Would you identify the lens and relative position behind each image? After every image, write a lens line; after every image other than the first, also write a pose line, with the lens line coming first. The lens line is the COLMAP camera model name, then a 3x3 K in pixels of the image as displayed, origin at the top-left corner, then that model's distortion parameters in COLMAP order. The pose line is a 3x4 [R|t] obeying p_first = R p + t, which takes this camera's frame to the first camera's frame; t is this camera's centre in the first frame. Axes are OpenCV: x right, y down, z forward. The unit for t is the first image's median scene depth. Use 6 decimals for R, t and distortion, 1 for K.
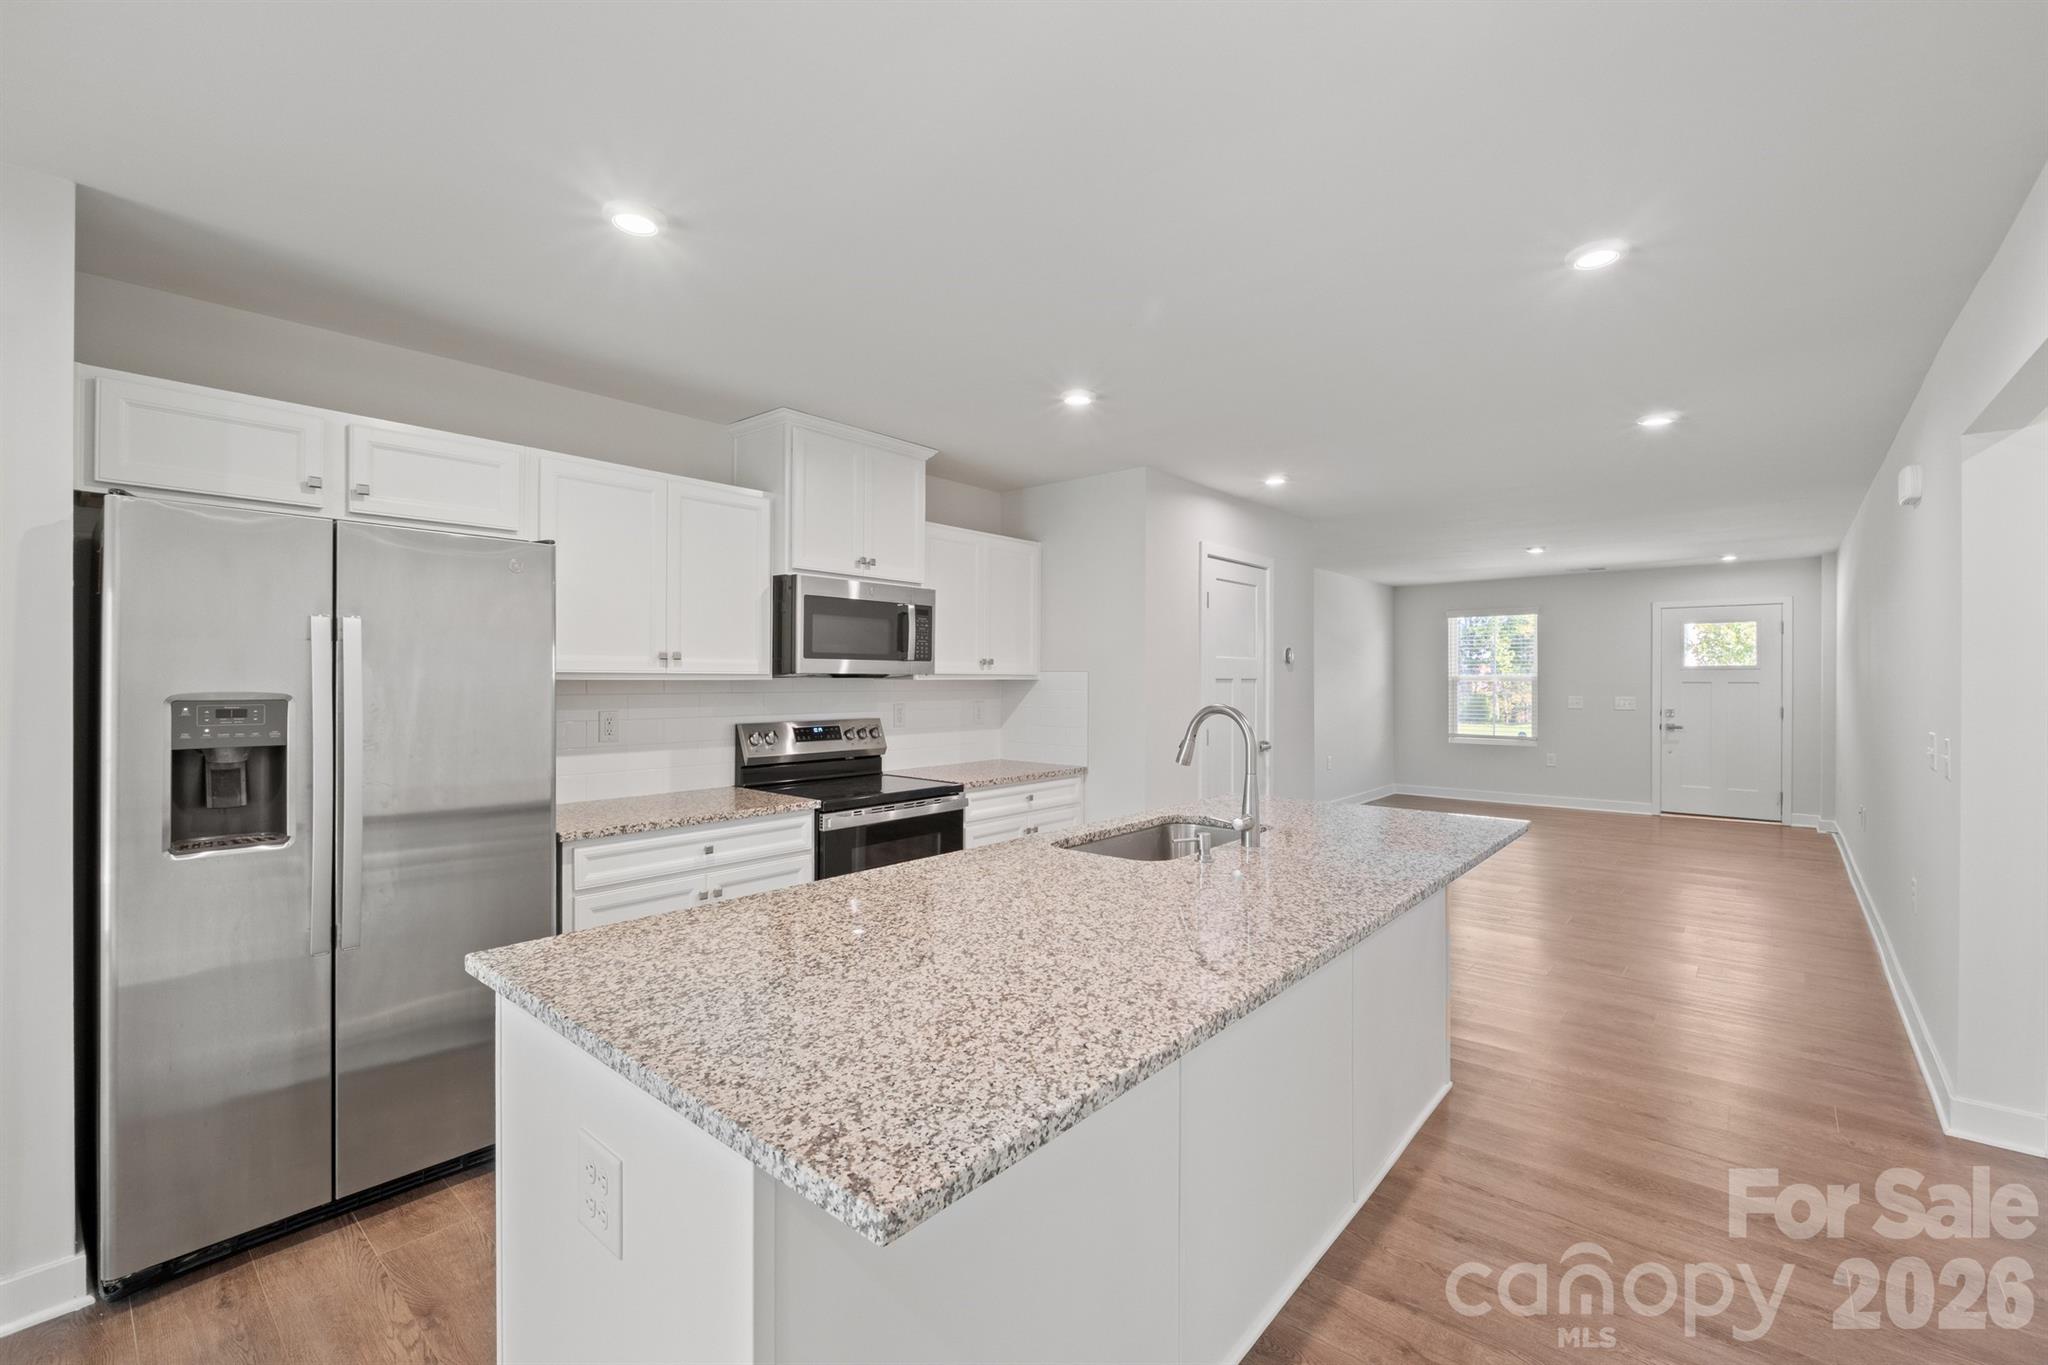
lens RADIAL K [[876.8, 0, 1003.5], [0, 876.8, 679.1], [0, 0, 1]] dist [-0.003622, -0.000390]
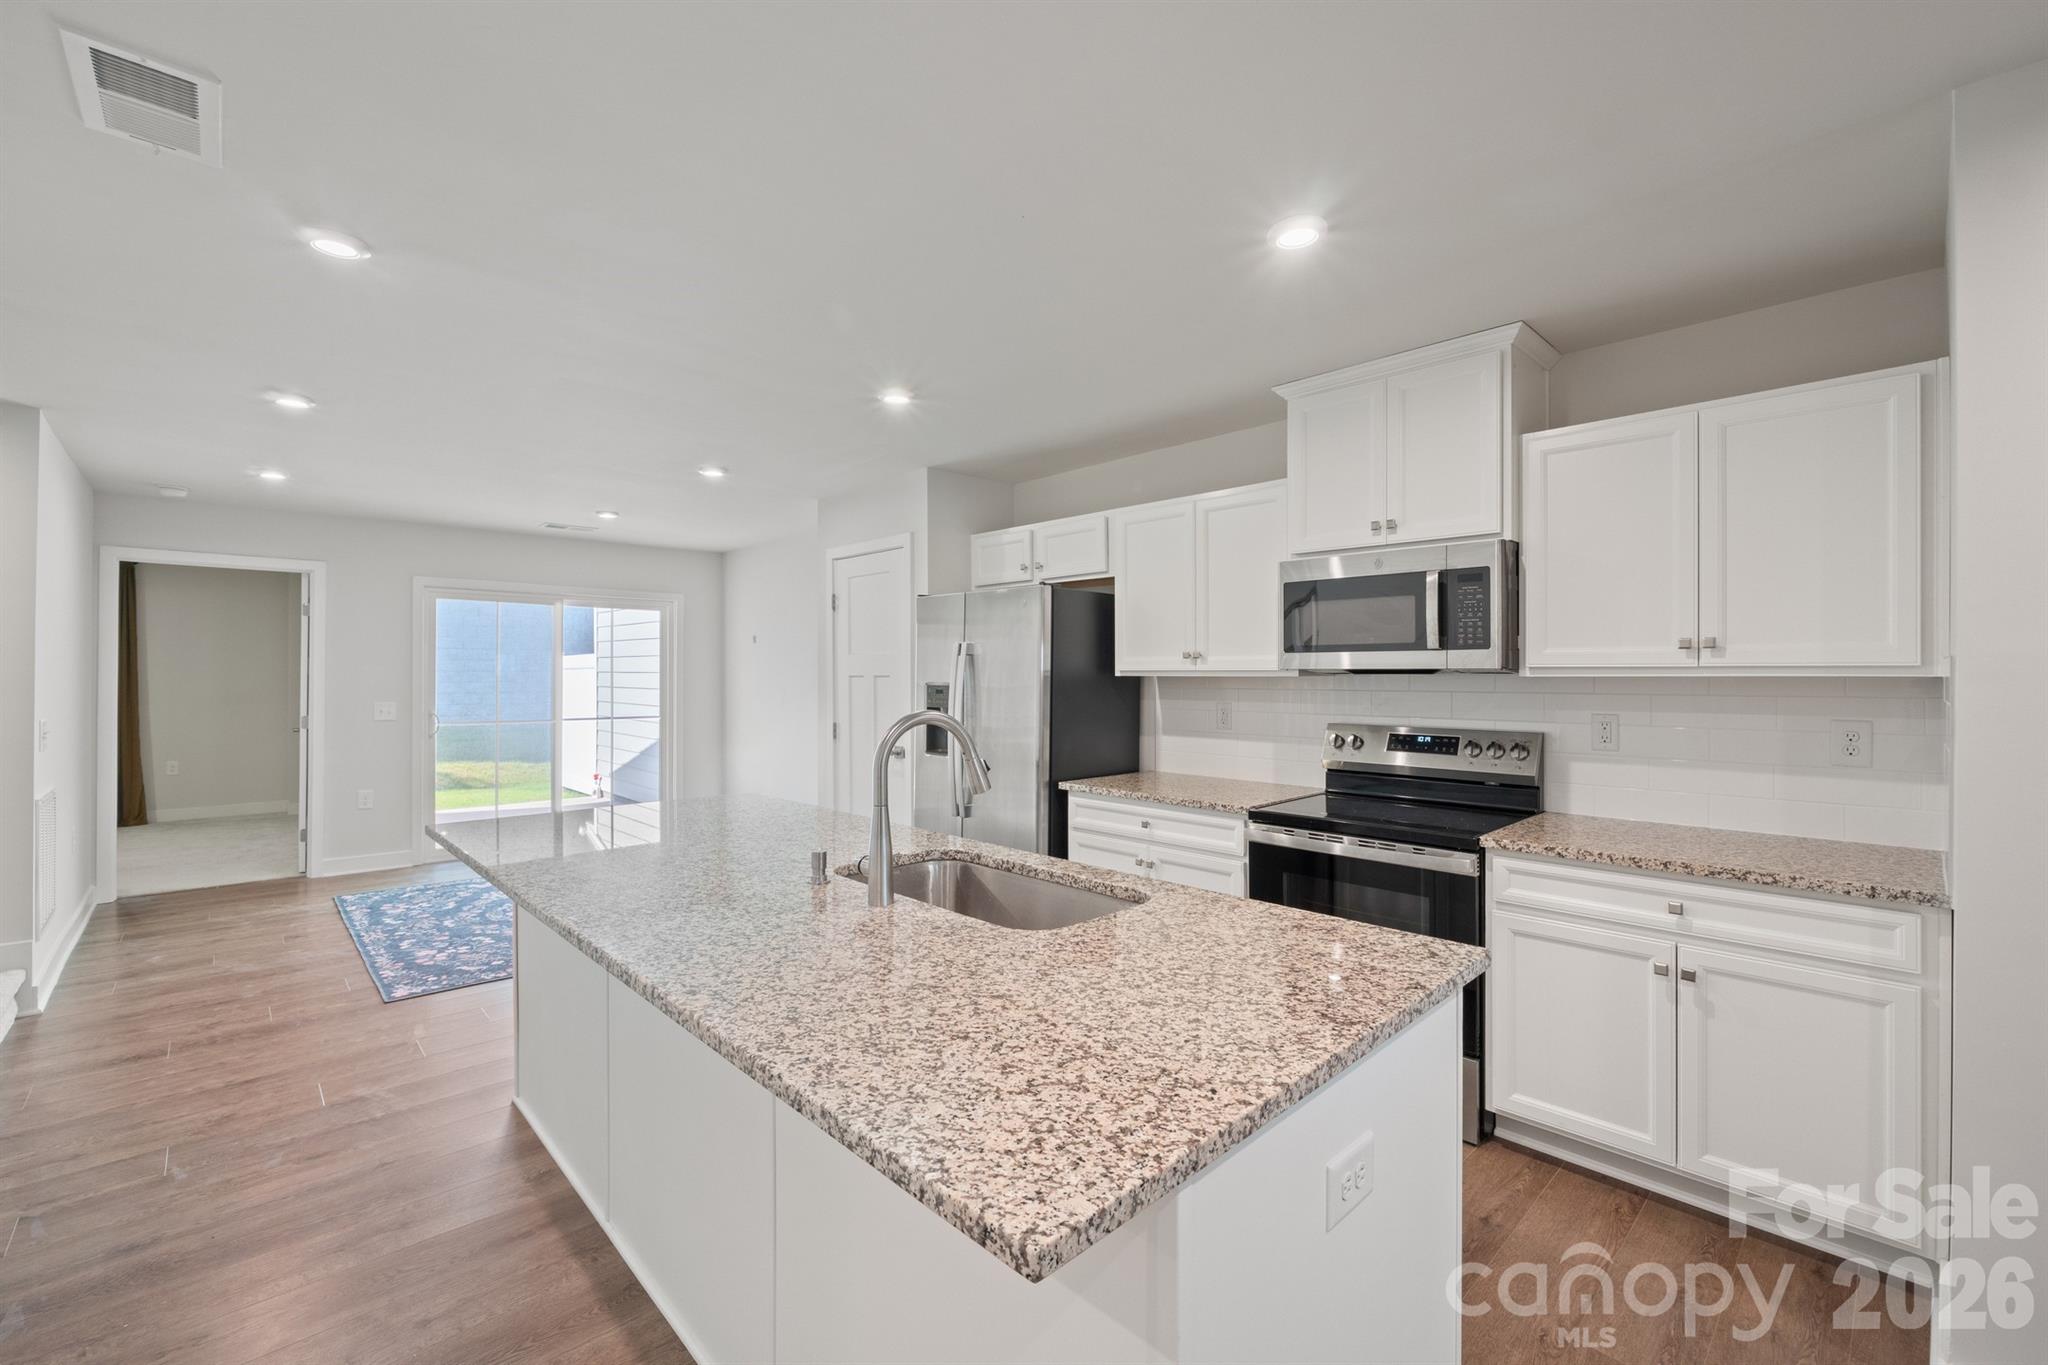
lens RADIAL K [[876.8, 0, 1055.3], [0, 876.8, 673.2], [0, 0, 1]] dist [-0.003622, -0.000390]
pose [[-0.074618, 0.000442, -0.997212, 0.567931], [0.001968, 0.999998, 0.000296, -0.002820], [0.997210, -0.001940, -0.074618, 0.678268]]
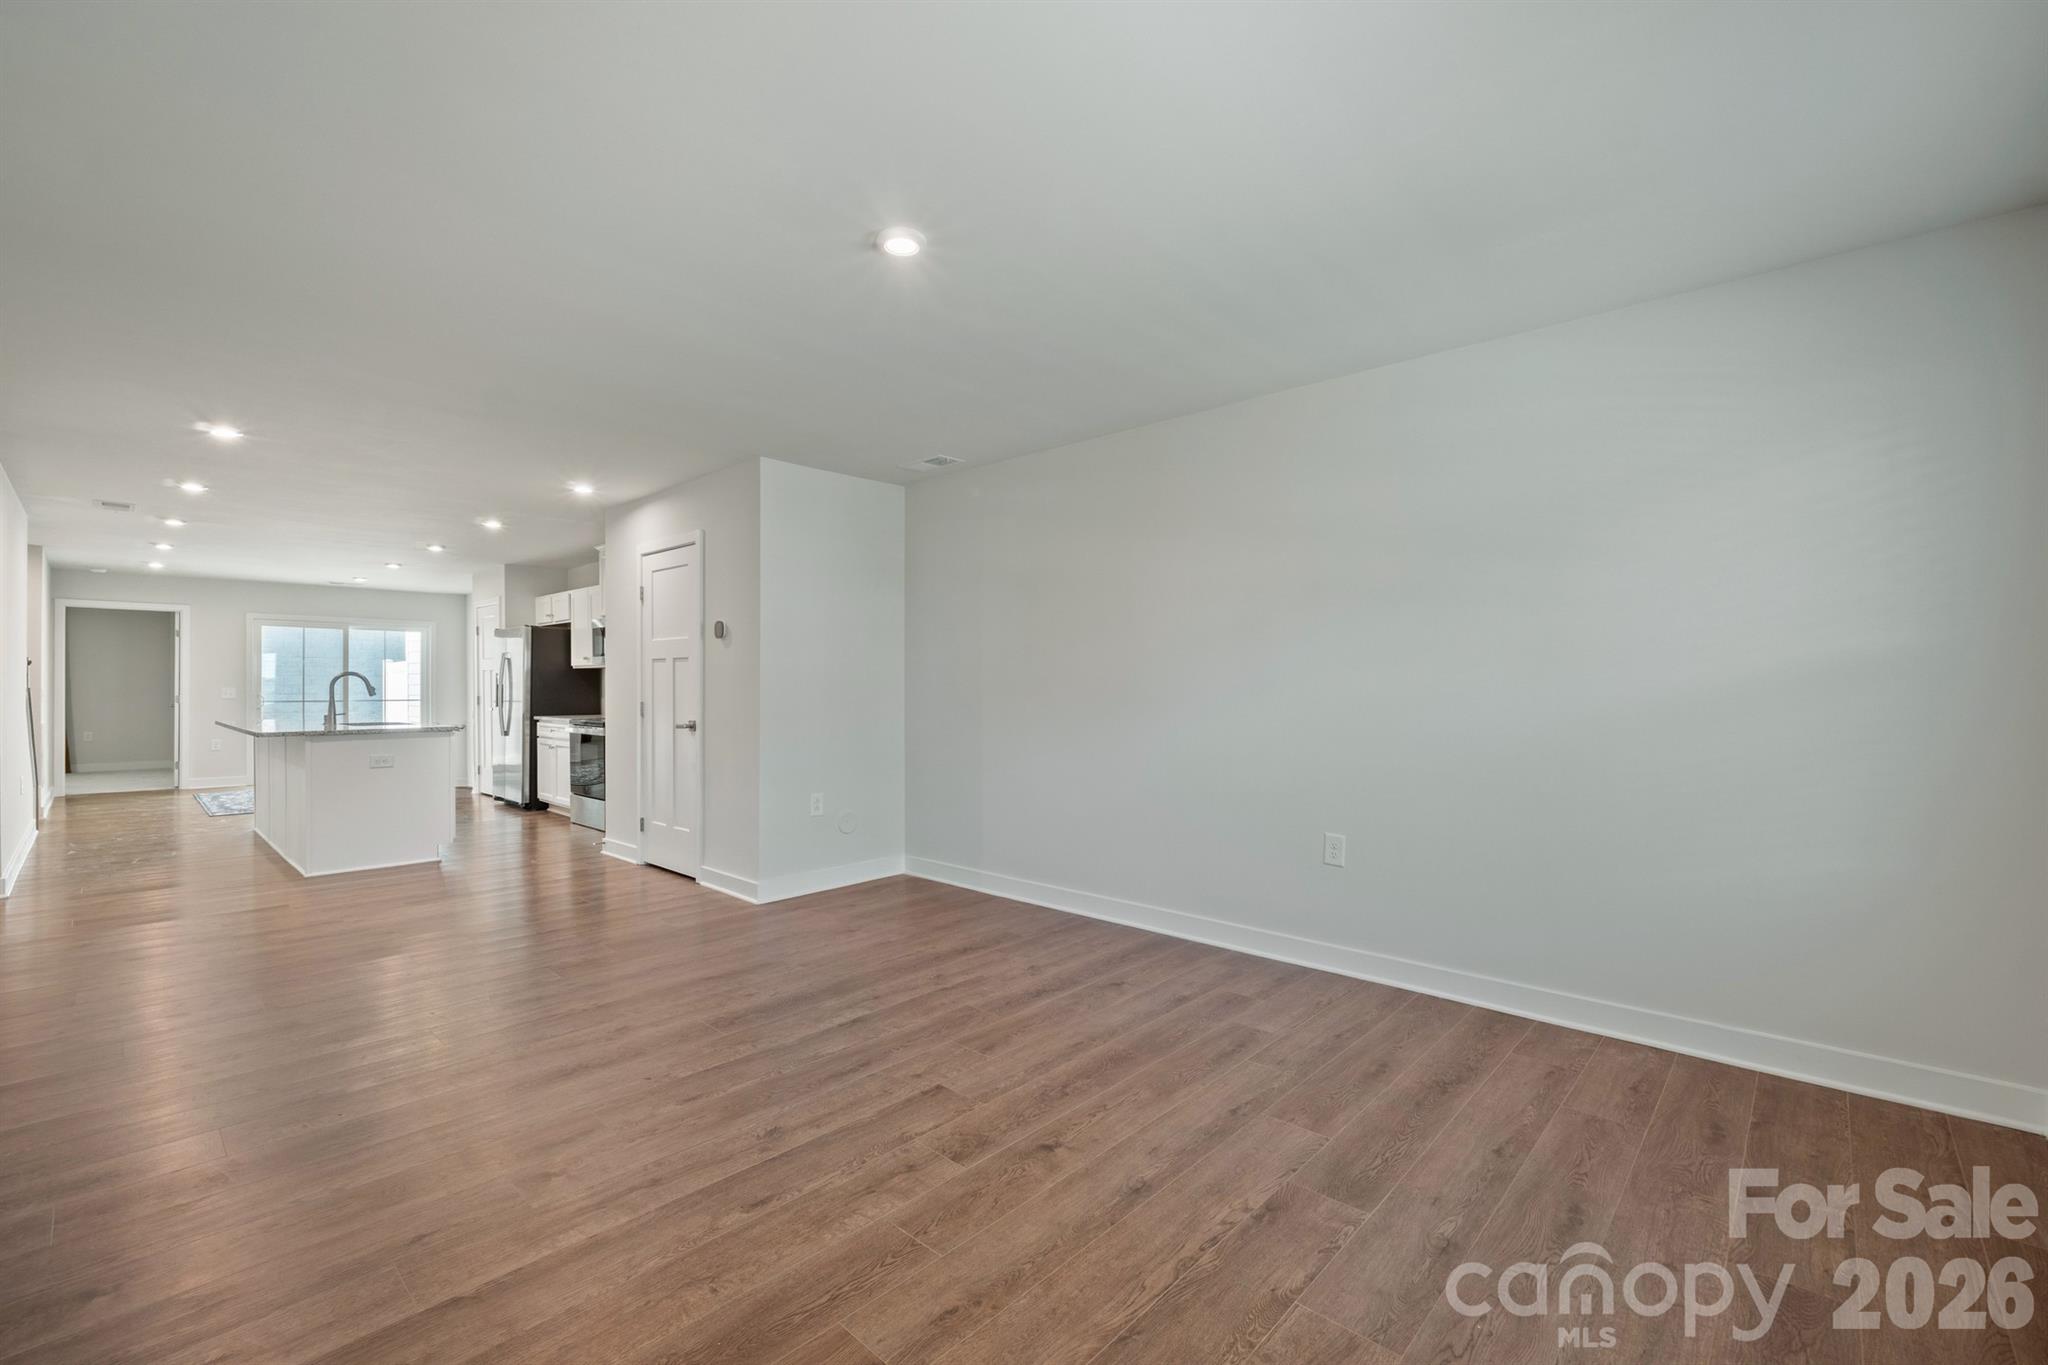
lens RADIAL K [[876.8, 0, 1020.3], [0, 876.8, 687.5], [0, 0, 1]] dist [-0.003622, -0.000390]
pose [[-0.022967, 0.004232, -0.999727, 1.705413], [0.003219, 0.999986, 0.004160, 0.042590], [0.999731, -0.003122, -0.022981, 1.847807]]
